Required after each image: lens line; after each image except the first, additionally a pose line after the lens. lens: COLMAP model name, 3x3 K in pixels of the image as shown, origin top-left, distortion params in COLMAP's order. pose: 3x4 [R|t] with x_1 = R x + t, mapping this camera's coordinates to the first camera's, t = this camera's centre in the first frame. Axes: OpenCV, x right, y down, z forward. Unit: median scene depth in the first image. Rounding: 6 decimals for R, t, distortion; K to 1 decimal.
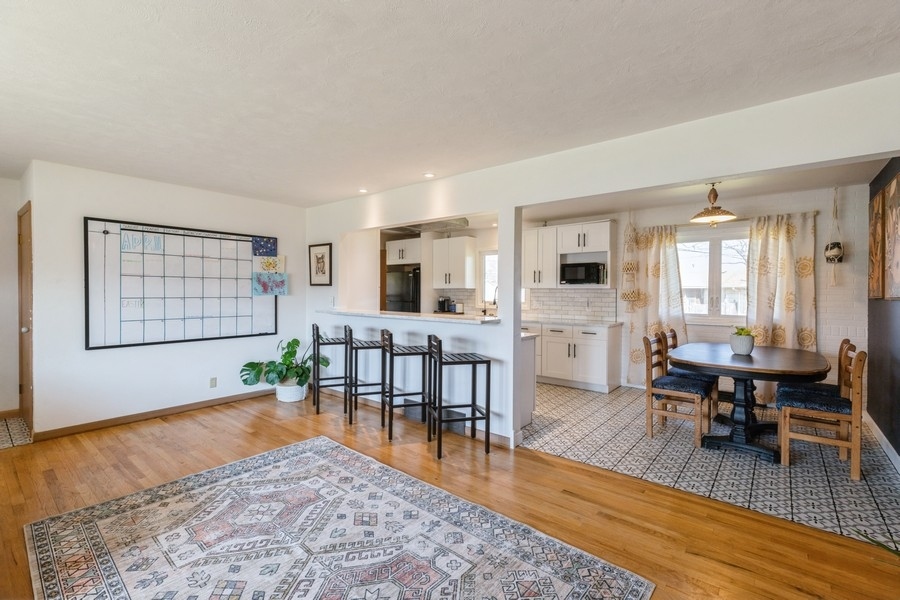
lens RADIAL K [[400.5, 0, 450.0], [0, 400.5, 300.0], [0, 0, 1]] dist [0.001526, 0.000032]
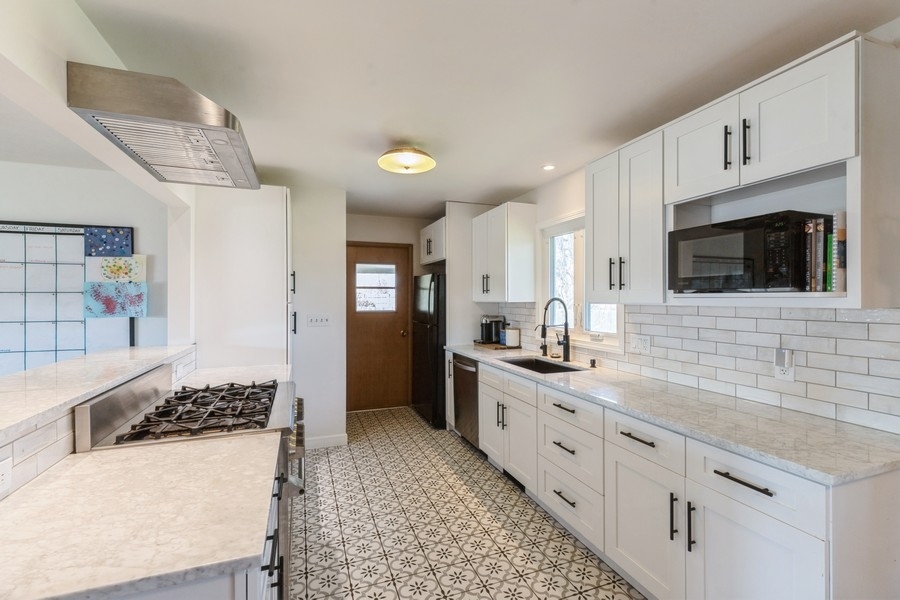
lens RADIAL K [[402.9, 0, 450.0], [0, 402.9, 300.0], [0, 0, 1]] dist [0.001859, 0.000233]
pose [[0.864339, -0.004971, -0.502885, 0.357980], [-0.004613, 0.999831, -0.017811, -0.033228], [0.502889, 0.017715, 0.864170, 0.769106]]
